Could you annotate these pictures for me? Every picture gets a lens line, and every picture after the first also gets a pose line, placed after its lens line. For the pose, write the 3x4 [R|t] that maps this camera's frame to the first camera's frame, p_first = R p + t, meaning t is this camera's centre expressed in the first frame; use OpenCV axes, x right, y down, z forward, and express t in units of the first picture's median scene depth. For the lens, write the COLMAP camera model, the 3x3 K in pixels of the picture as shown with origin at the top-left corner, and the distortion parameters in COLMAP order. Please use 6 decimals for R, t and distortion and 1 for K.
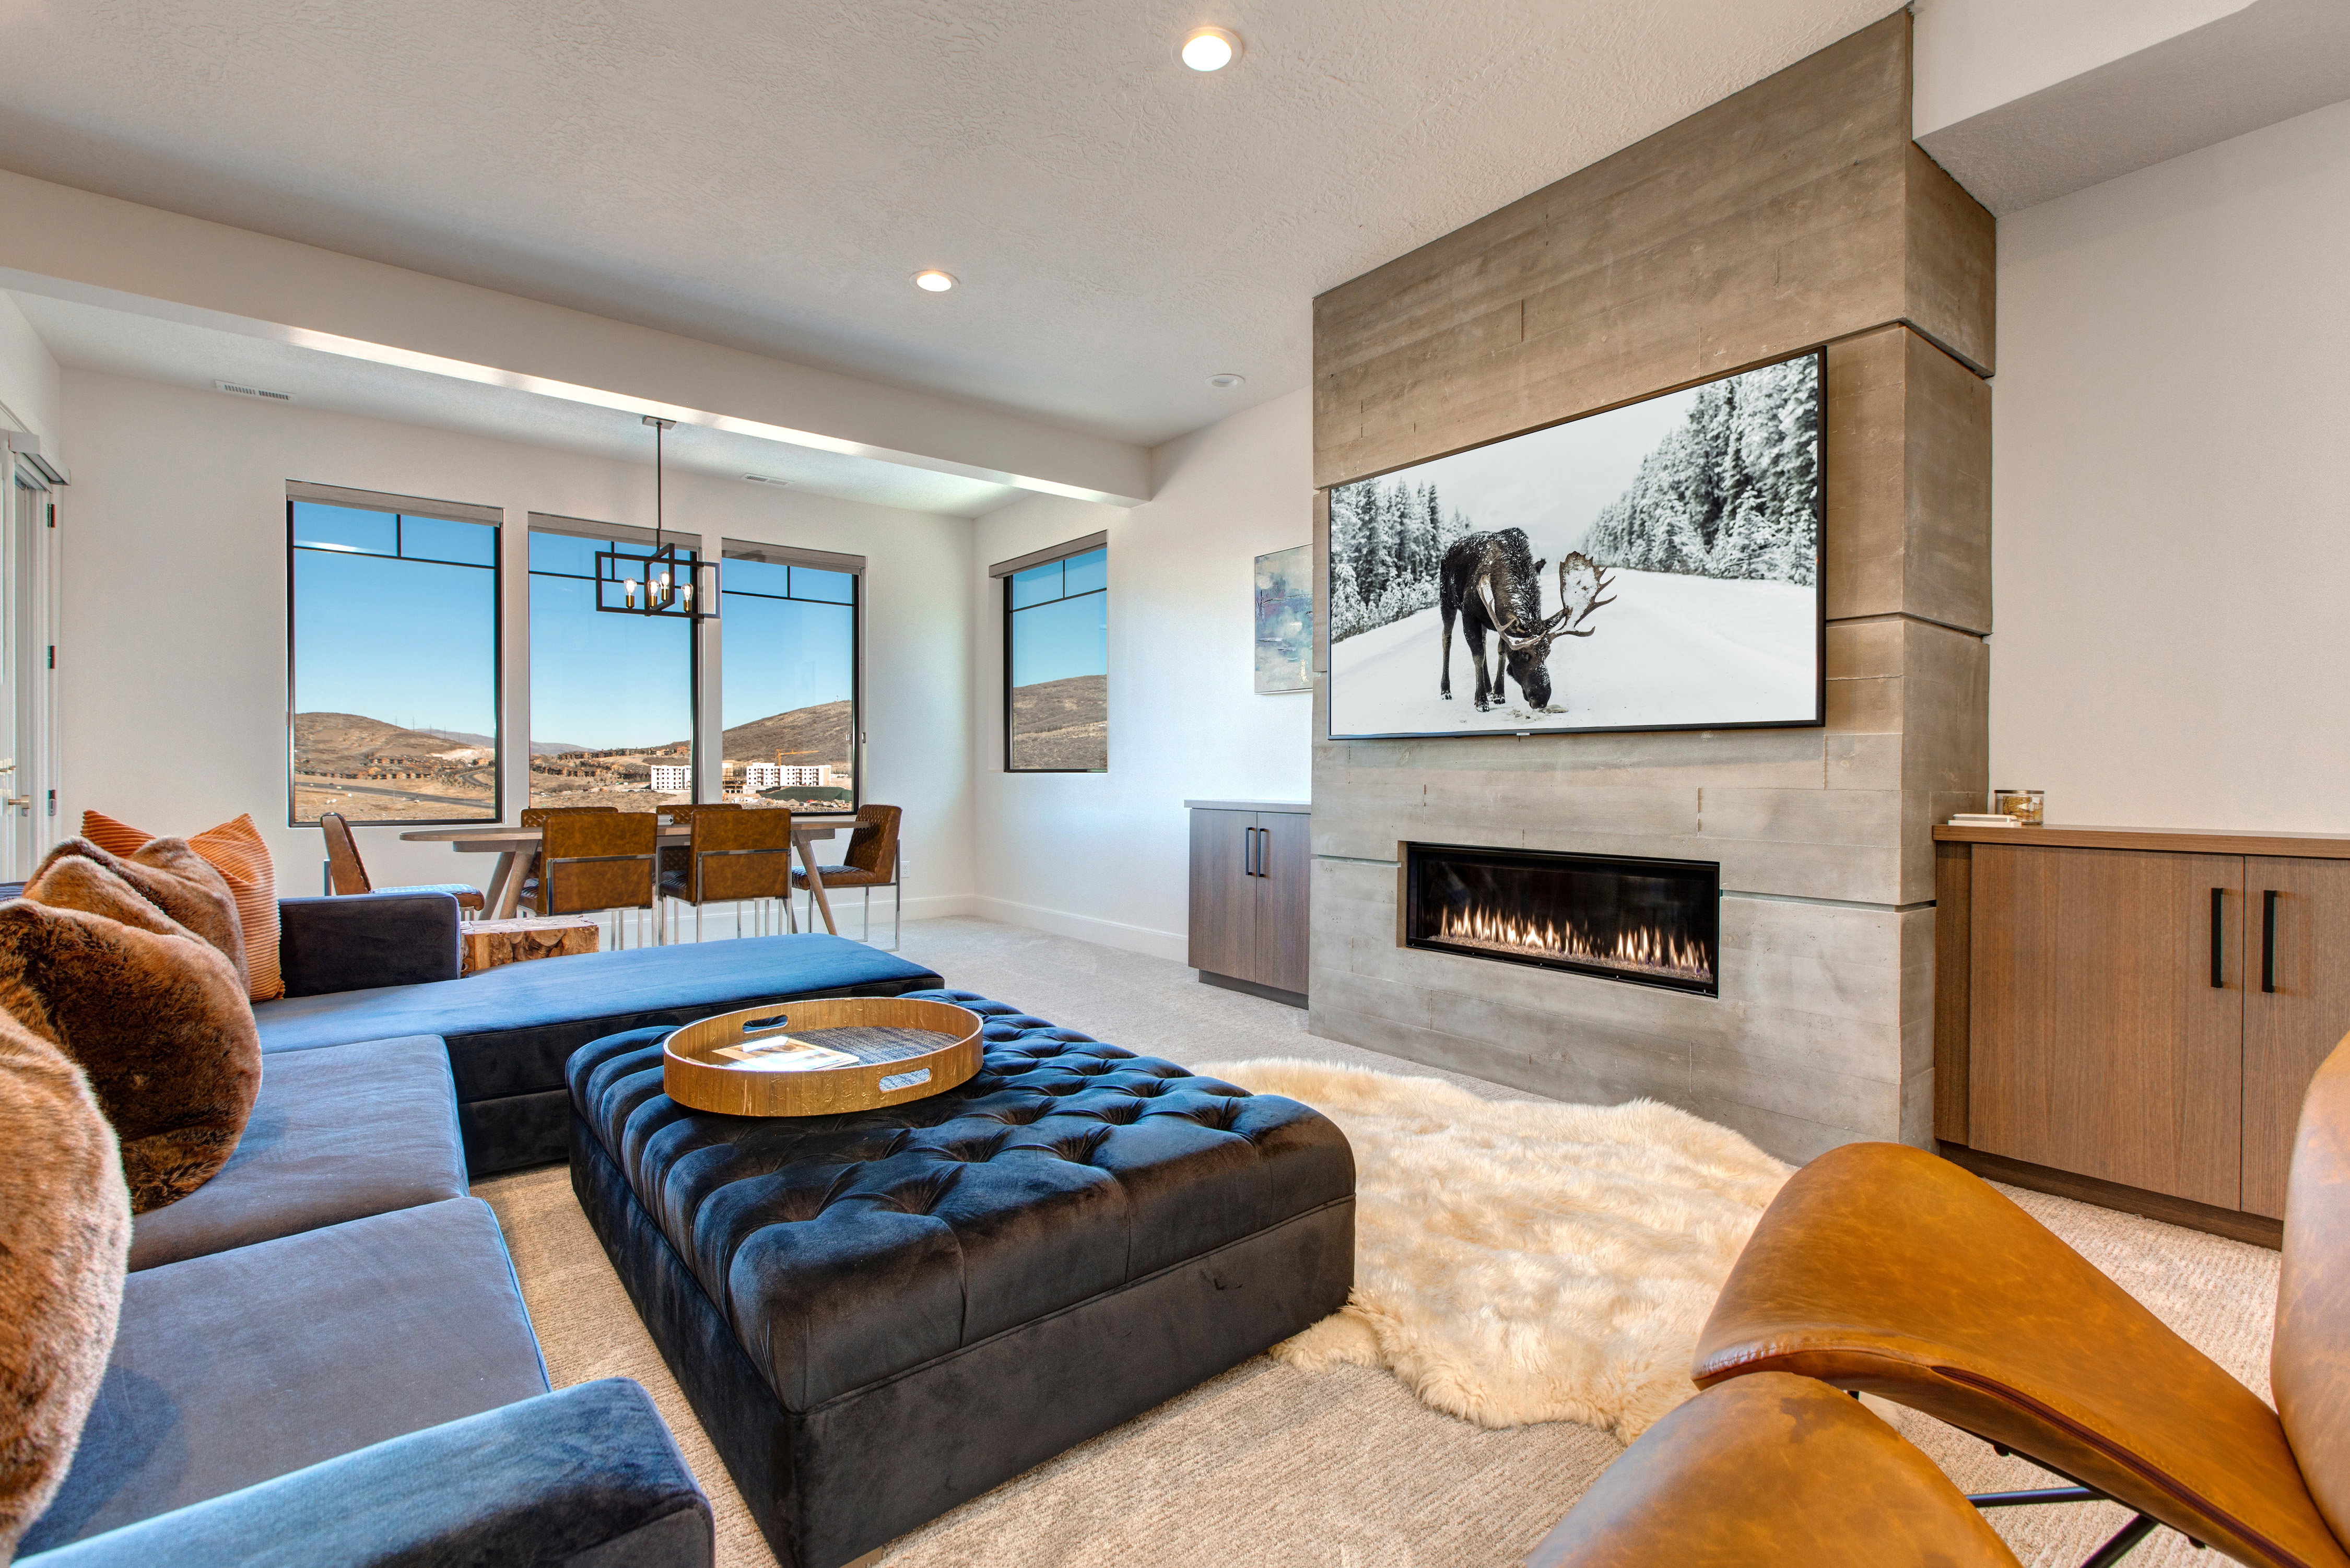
lens RADIAL K [[1066.0, 0, 1134.7], [0, 1066.0, 786.4], [0, 0, 1]] dist [0.001044, 0.000095]
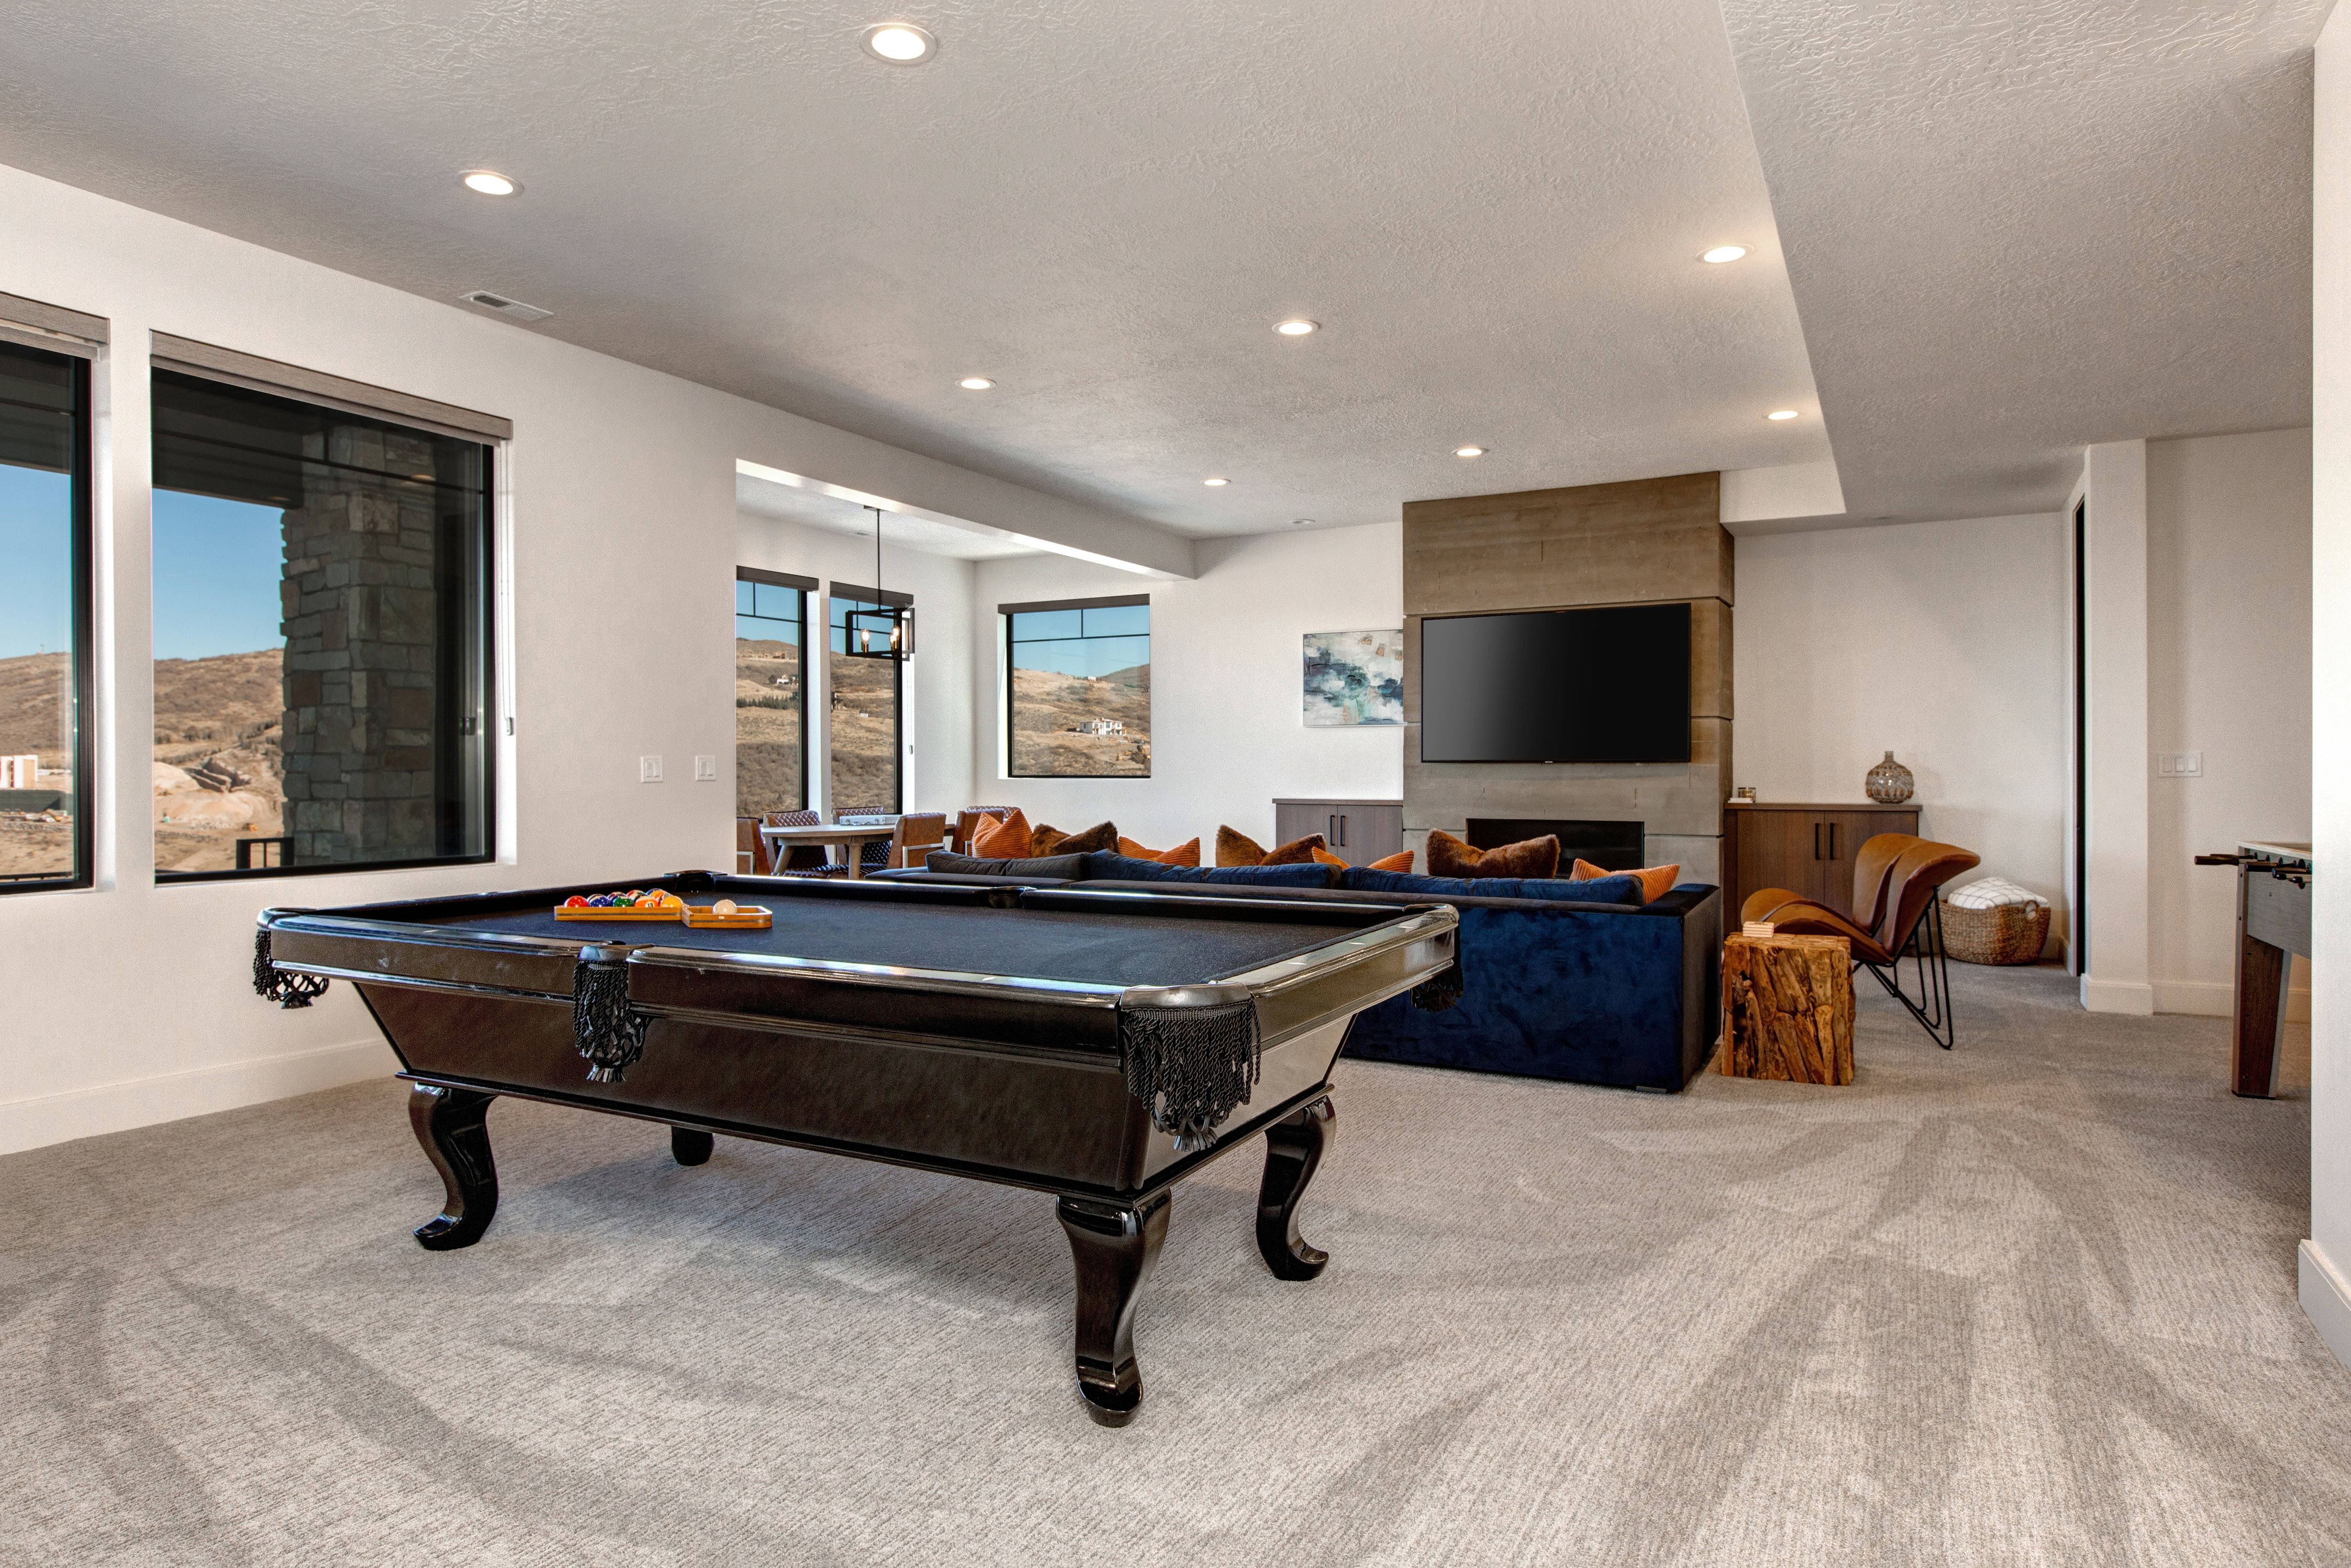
lens RADIAL K [[1347.6, 0, 1175.5], [0, 1347.6, 784.0], [0, 0, 1]] dist [0.000600, -0.000083]
pose [[0.911689, -0.014279, 0.410634, -1.245747], [0.012514, 0.999897, 0.006984, -0.032544], [-0.410691, -0.001229, 0.911774, -0.965097]]
